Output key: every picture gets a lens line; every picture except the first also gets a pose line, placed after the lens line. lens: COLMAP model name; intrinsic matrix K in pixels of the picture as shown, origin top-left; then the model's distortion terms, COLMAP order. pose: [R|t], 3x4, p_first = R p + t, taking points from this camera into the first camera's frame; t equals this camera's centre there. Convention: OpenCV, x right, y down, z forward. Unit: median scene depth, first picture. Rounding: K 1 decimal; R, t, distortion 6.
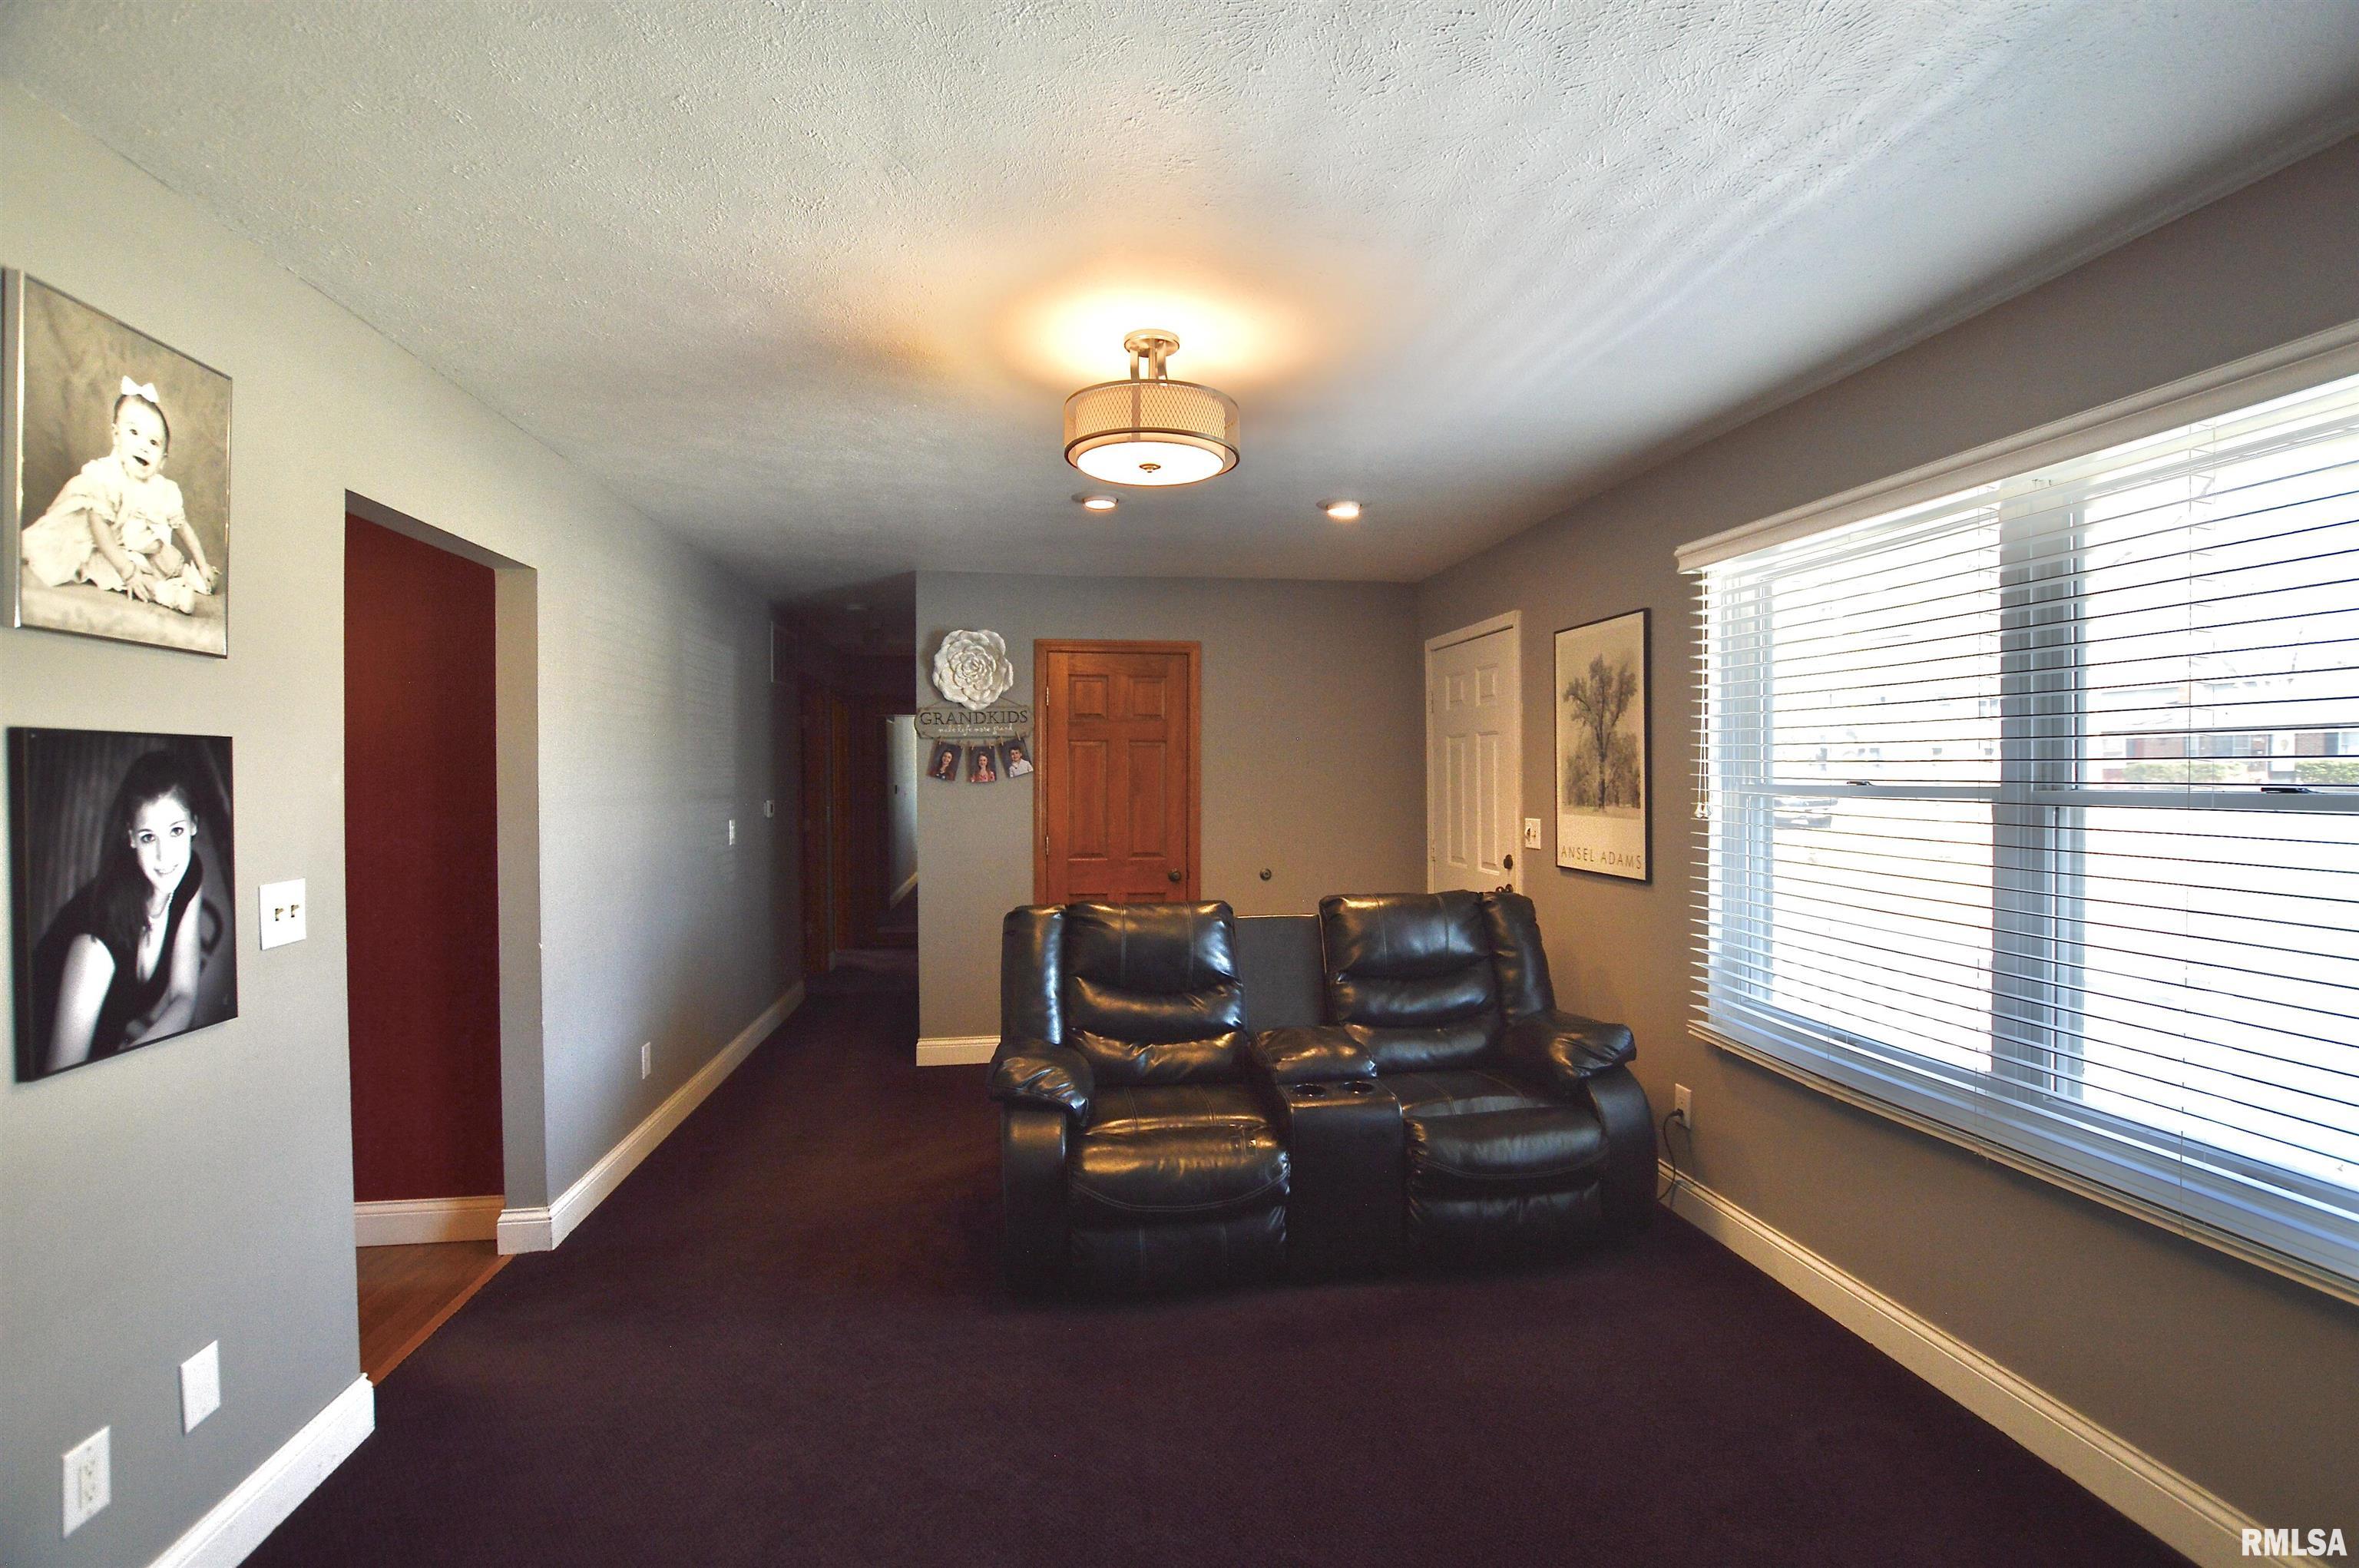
lens RADIAL K [[1053.2, 0, 1181.1], [0, 1053.2, 779.1], [0, 0, 1]] dist [-0.030355, 0.004739]
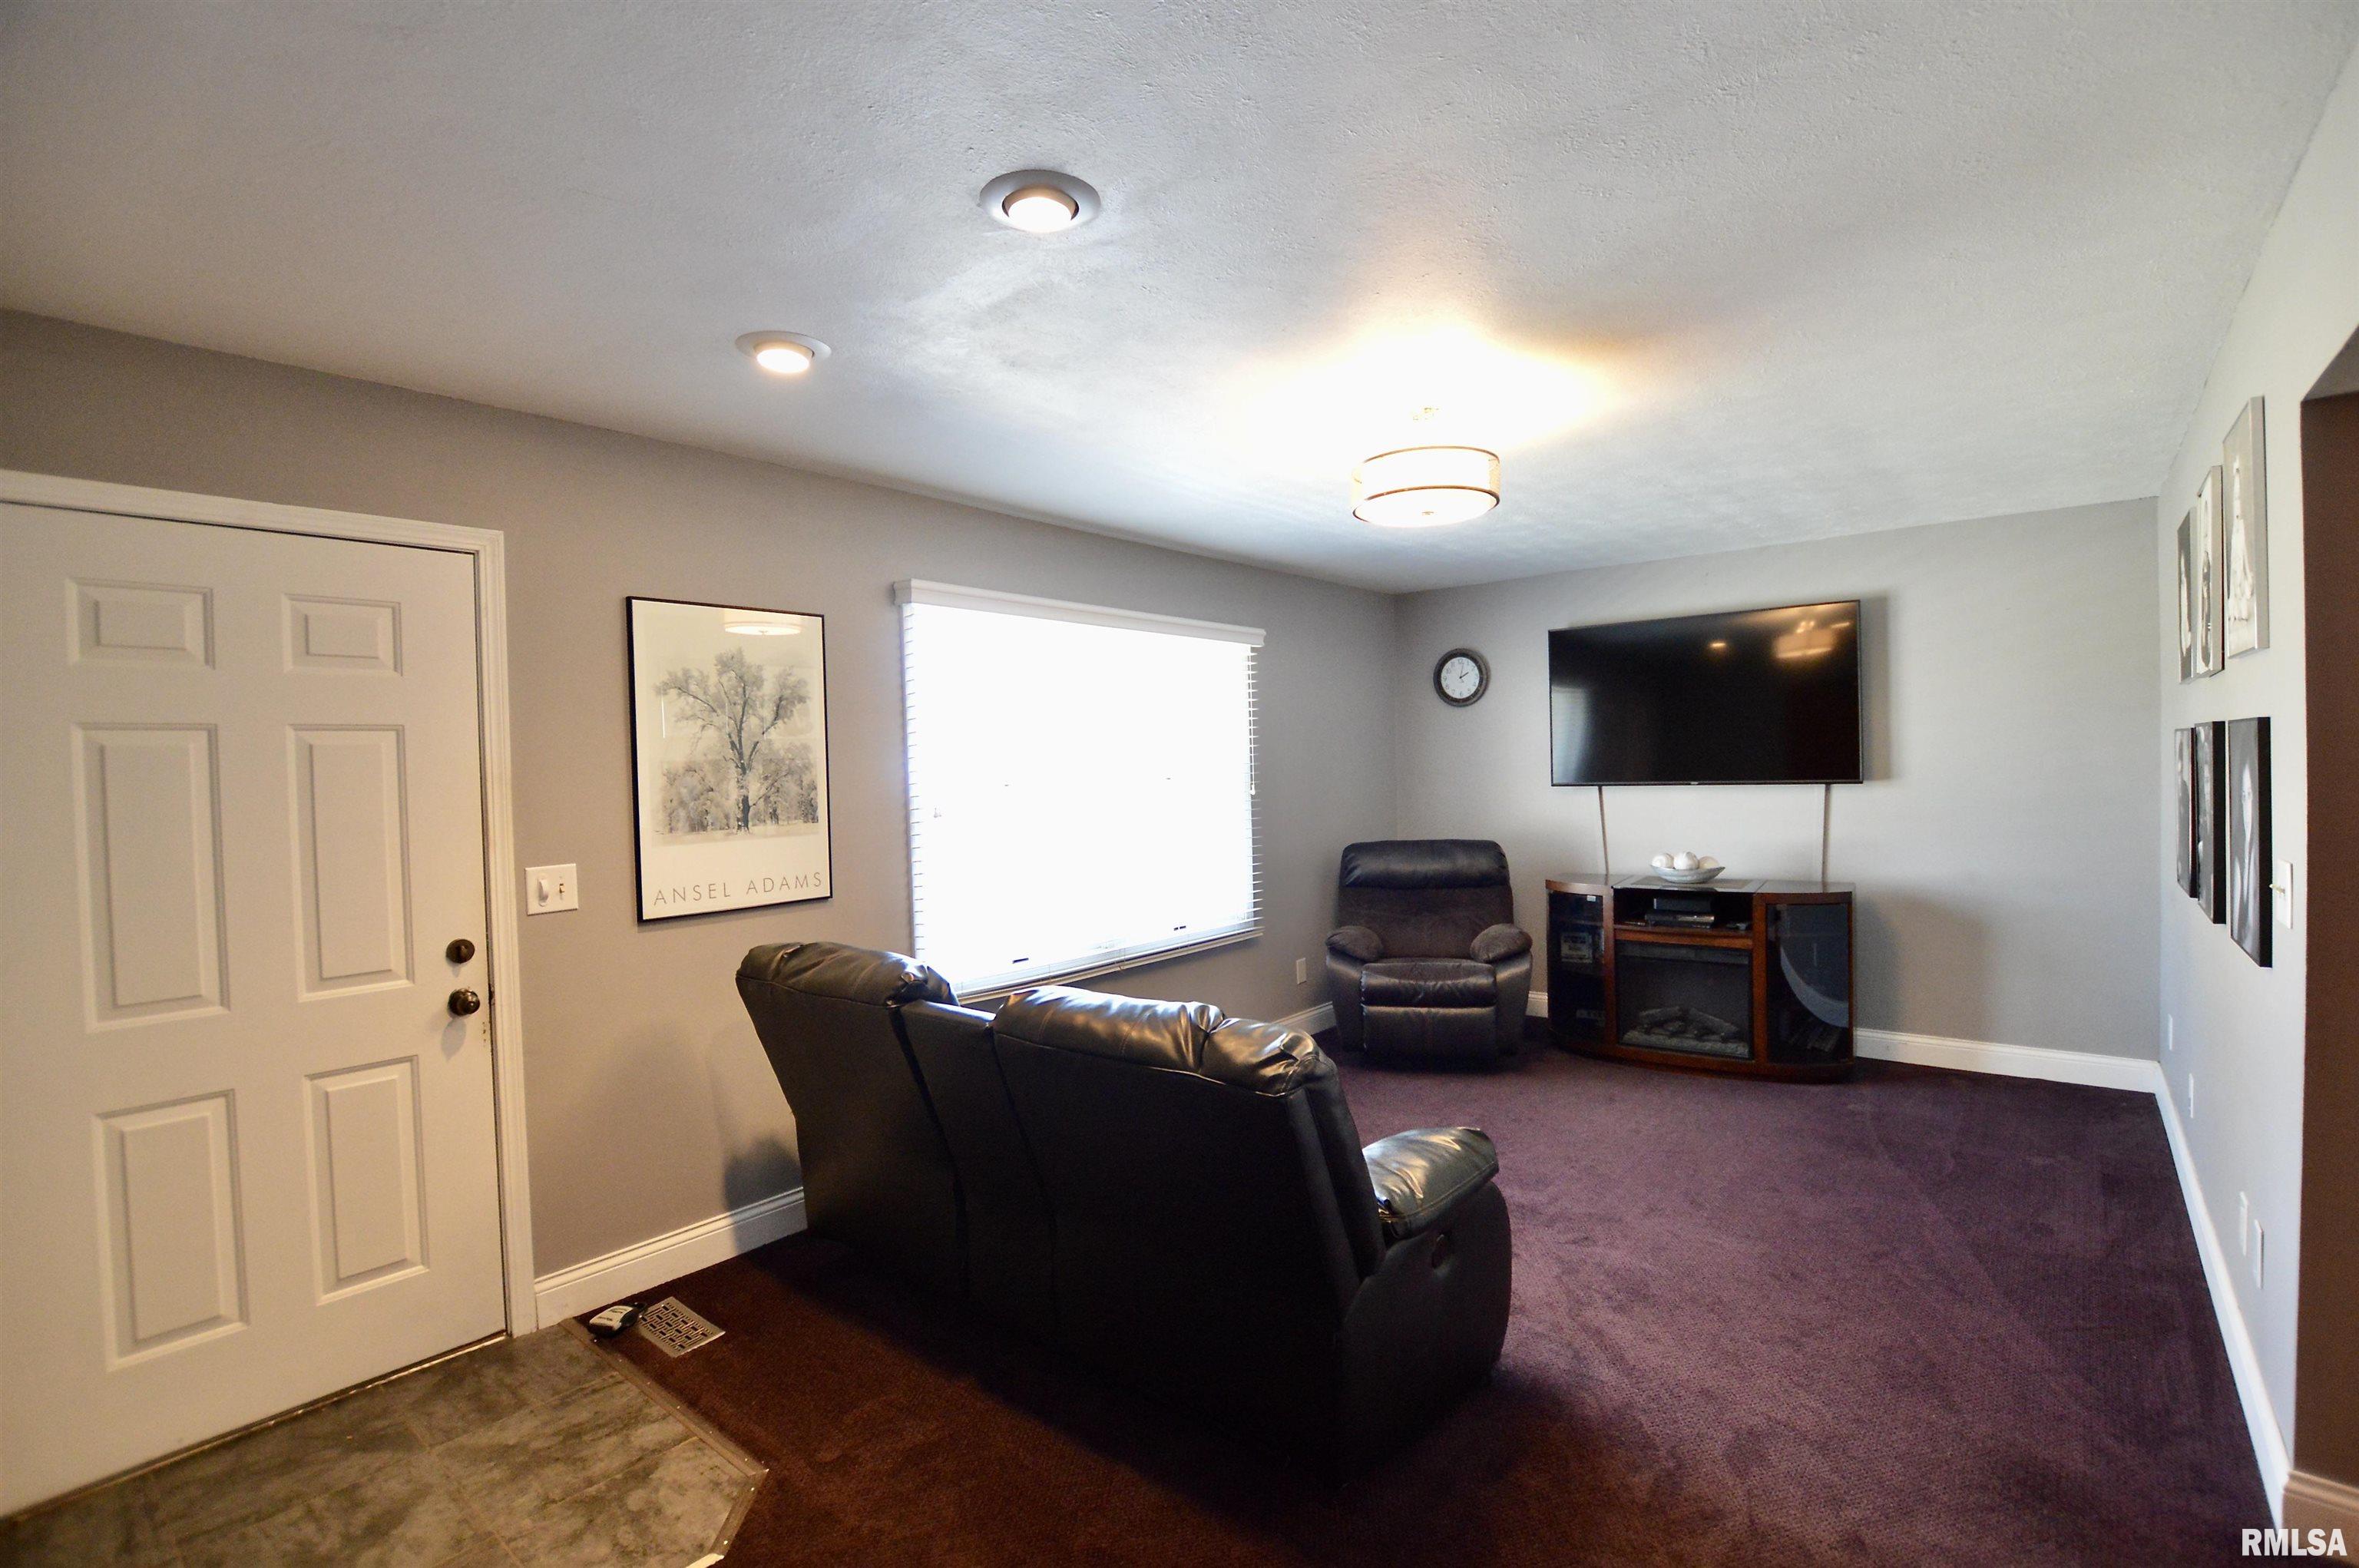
lens RADIAL K [[1053.2, 0, 1179.1], [0, 1053.2, 785.6], [0, 0, 1]] dist [-0.030355, 0.004739]
pose [[-0.679157, 0.011431, 0.733904, -0.940838], [0.039053, 0.999025, 0.020579, -0.023676], [-0.732954, 0.042637, -0.678941, 2.698963]]
